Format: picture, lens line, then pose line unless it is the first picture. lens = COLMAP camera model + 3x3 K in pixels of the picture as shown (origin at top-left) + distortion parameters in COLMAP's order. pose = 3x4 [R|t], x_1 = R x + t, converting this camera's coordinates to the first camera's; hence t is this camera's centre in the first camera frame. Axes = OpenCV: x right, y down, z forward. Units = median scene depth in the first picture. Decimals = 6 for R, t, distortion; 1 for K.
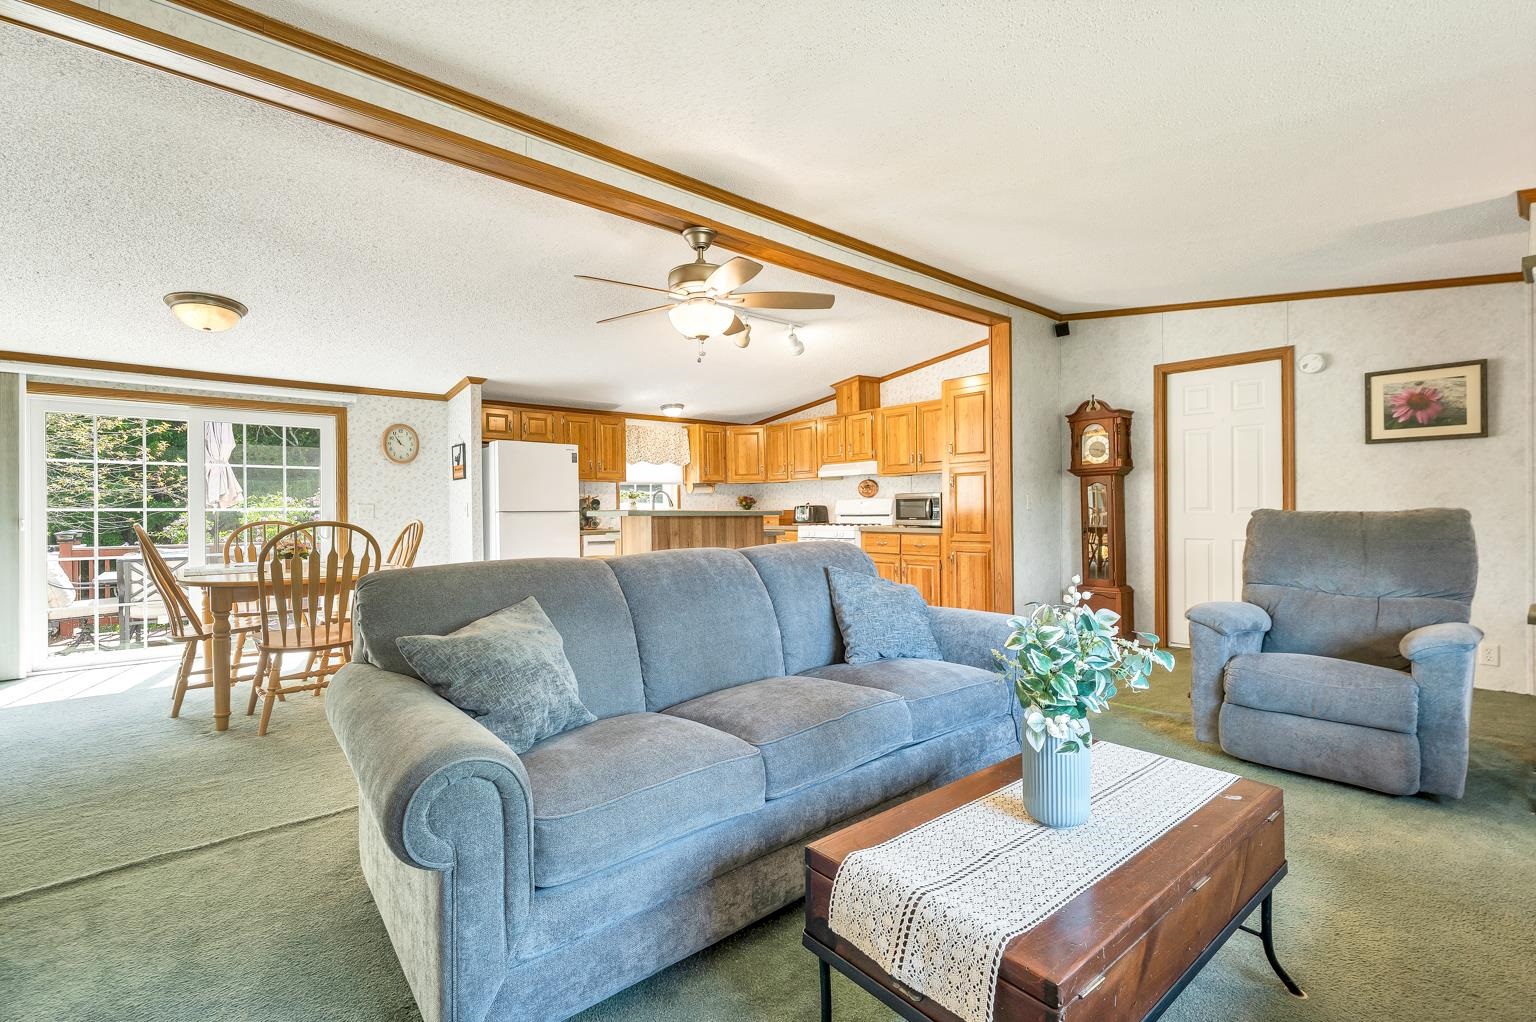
lens RADIAL K [[707.8, 0, 767.6], [0, 707.8, 508.6], [0, 0, 1]] dist [0.003252, -0.000985]
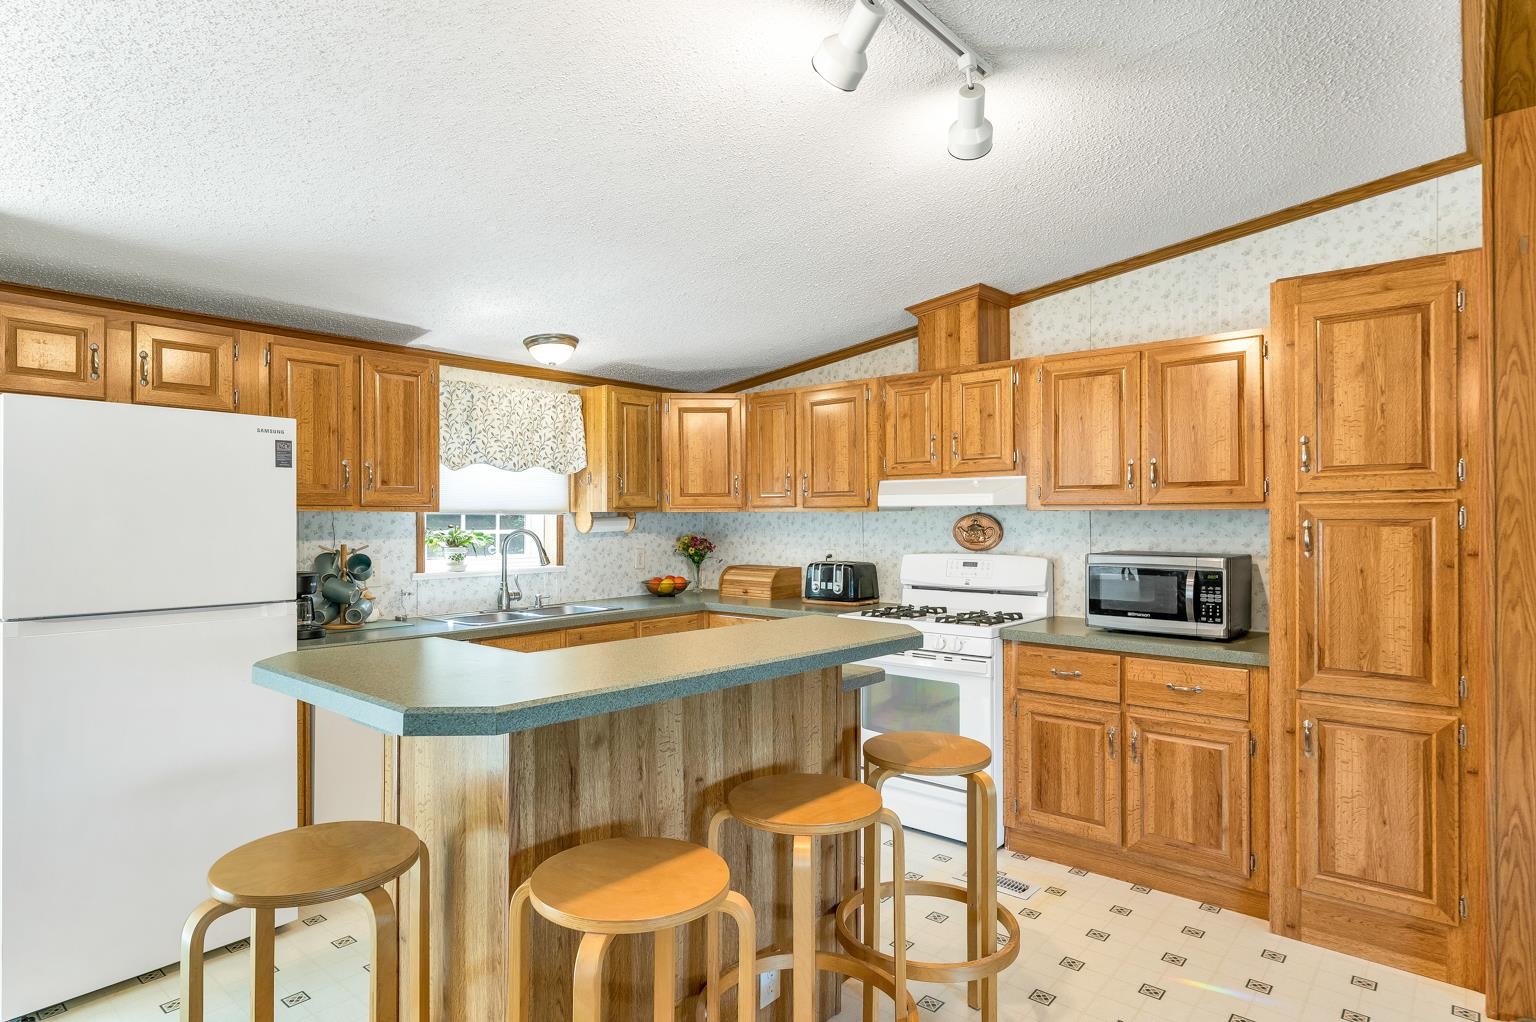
lens RADIAL K [[842.1, 0, 764.3], [0, 842.1, 513.9], [0, 0, 1]] dist [0.002559, -0.000310]
pose [[0.988751, 0.012318, 0.149060, -0.094464], [-0.012058, 0.999924, -0.002649, -0.043112], [-0.149081, 0.000822, 0.988825, 0.541074]]
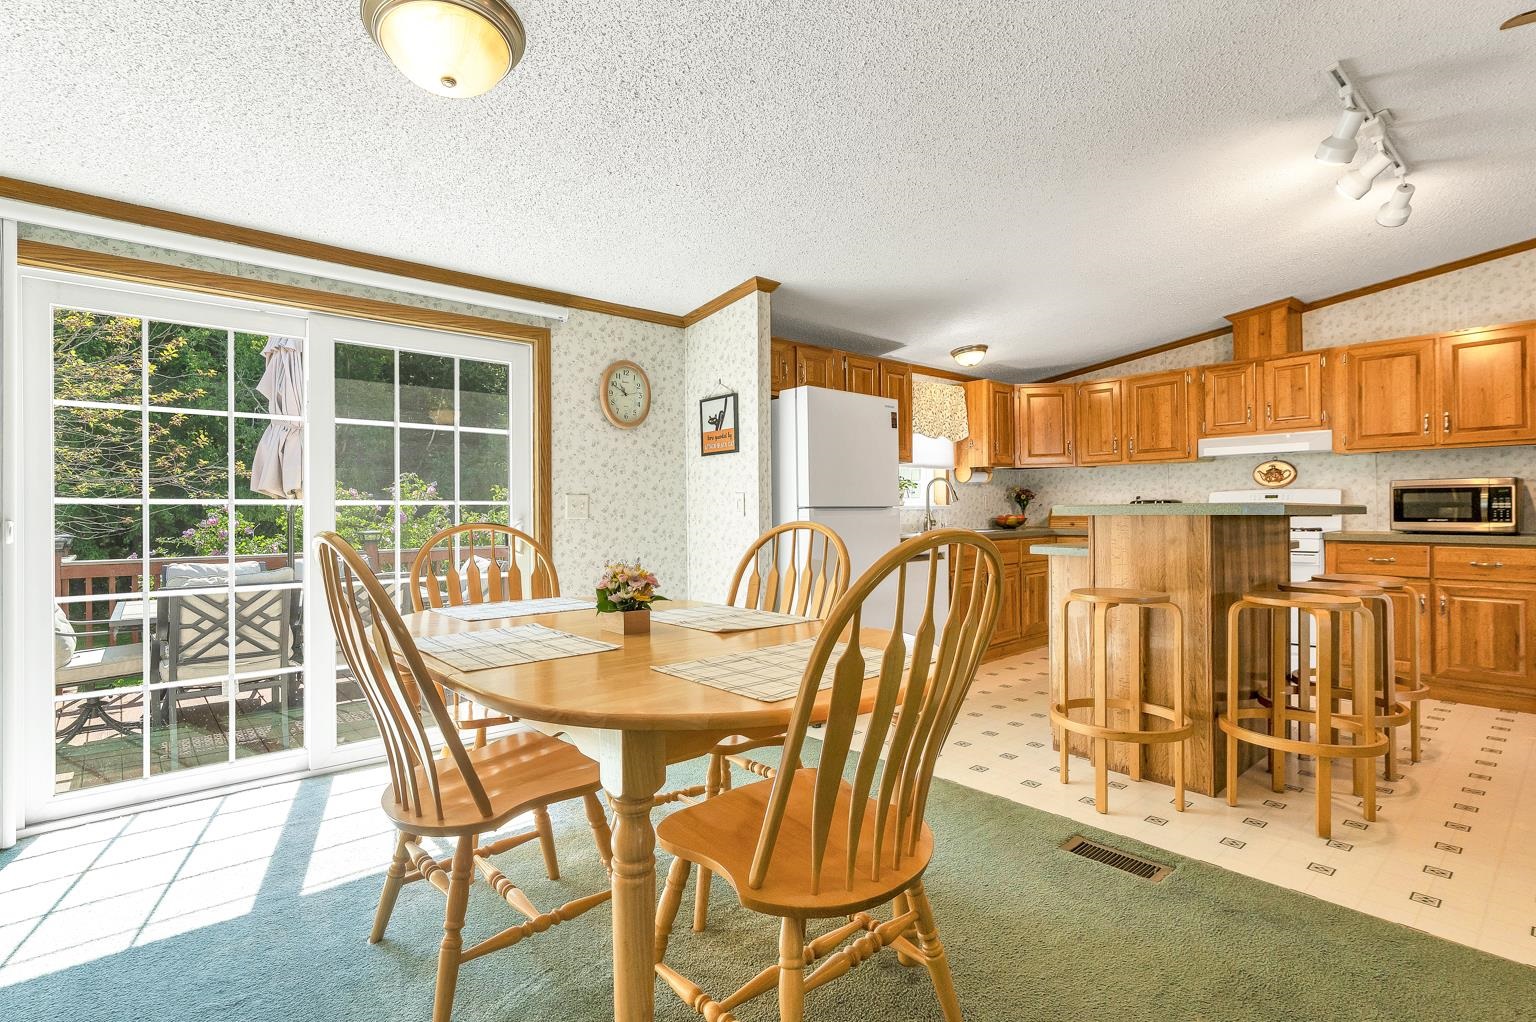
lens RADIAL K [[738.0, 0, 758.2], [0, 738.0, 510.1], [0, 0, 1]] dist [0.001035, -0.000188]
pose [[0.999997, 0.002383, -0.000389, -0.392517], [-0.002381, 0.999982, 0.005427, 0.003175], [0.000402, -0.005426, 0.999985, 0.360974]]
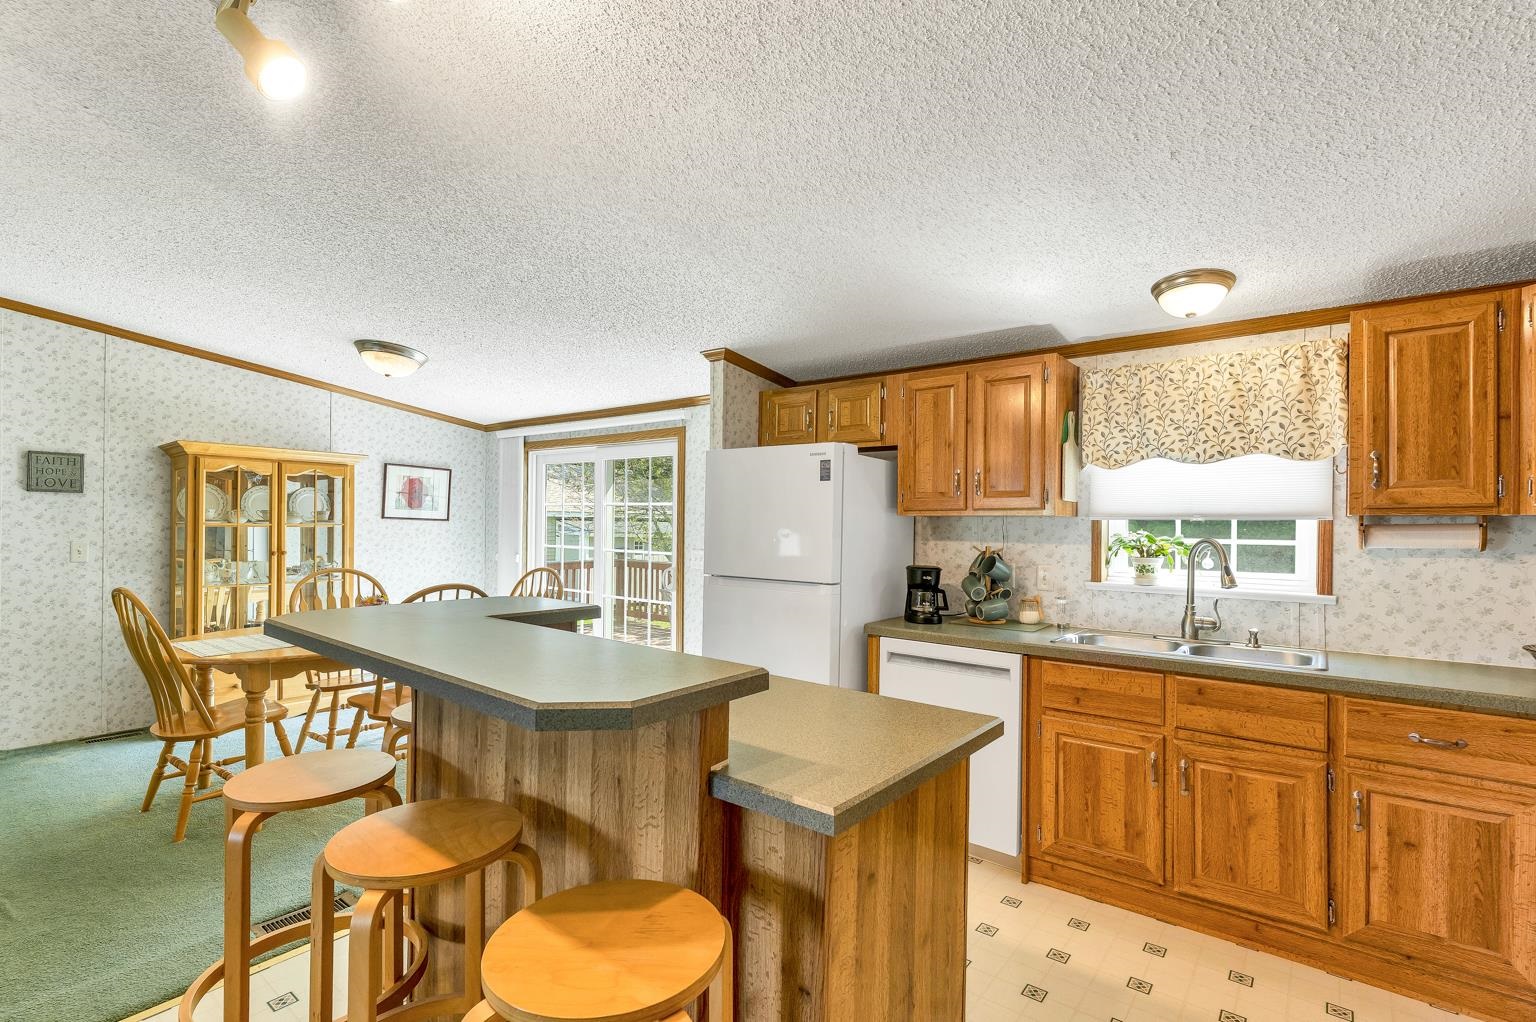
lens RADIAL K [[707.8, 0, 767.5], [0, 707.8, 525.4], [0, 0, 1]] dist [0.003252, -0.000985]
pose [[0.178644, 0.017369, -0.983760, 0.185677], [-0.009413, 0.999829, 0.015943, -0.042625], [0.983869, 0.006412, 0.178777, 0.883029]]
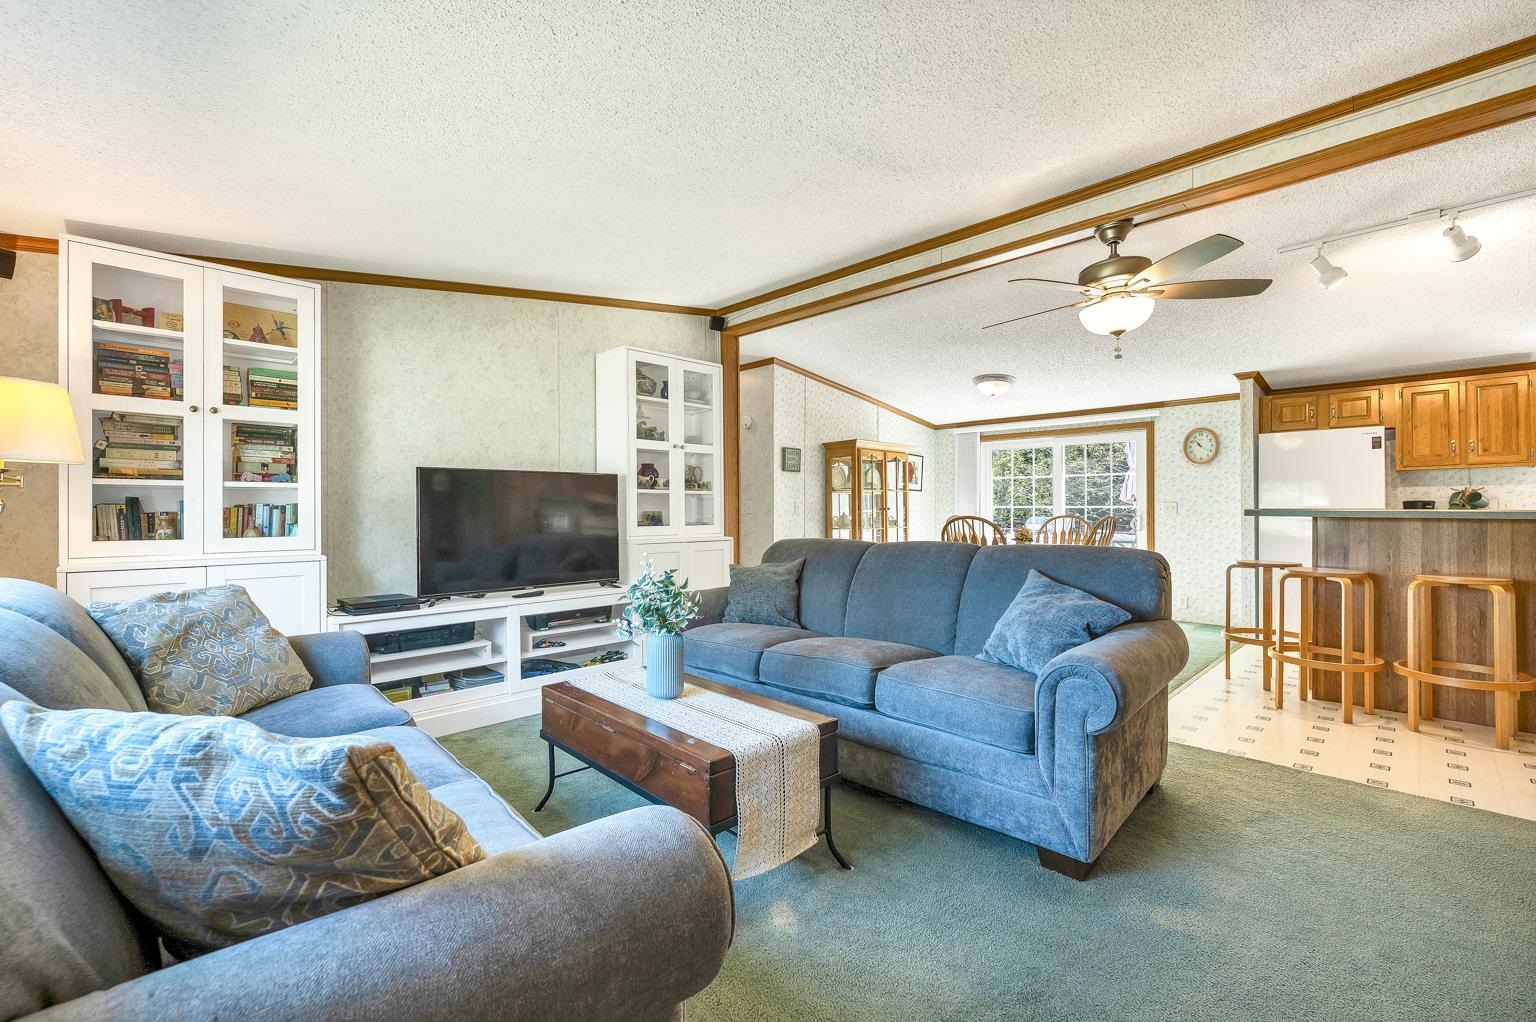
lens RADIAL K [[675.9, 0, 775.8], [0, 675.9, 516.8], [0, 0, 1]] dist [-0.006433, 0.000691]
pose [[0.084037, 0.013329, -0.996374, 0.448878], [0.009396, 0.999855, 0.014168, -0.003379], [0.996418, -0.010553, 0.083899, 0.251560]]
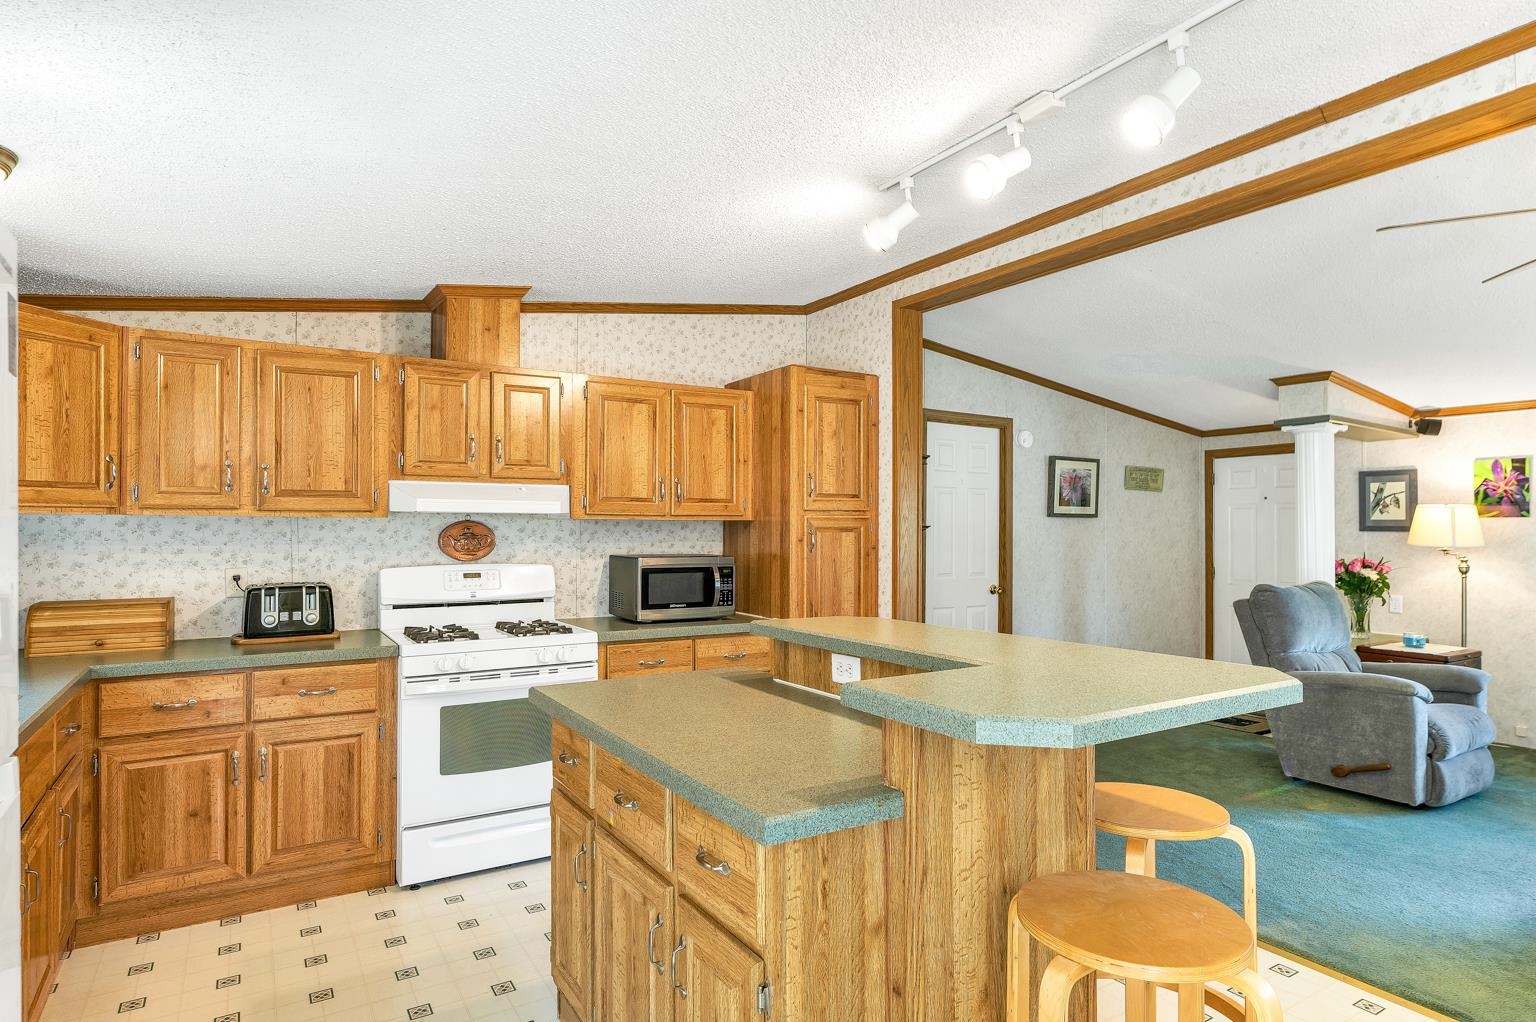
lens RADIAL K [[842.1, 0, 758.5], [0, 842.1, 517.7], [0, 0, 1]] dist [0.002559, -0.000310]
pose [[0.168385, 0.024859, 0.985408, -0.399569], [-0.008453, 0.999682, -0.023775, -0.036848], [-0.985685, -0.004326, 0.168542, 0.850150]]
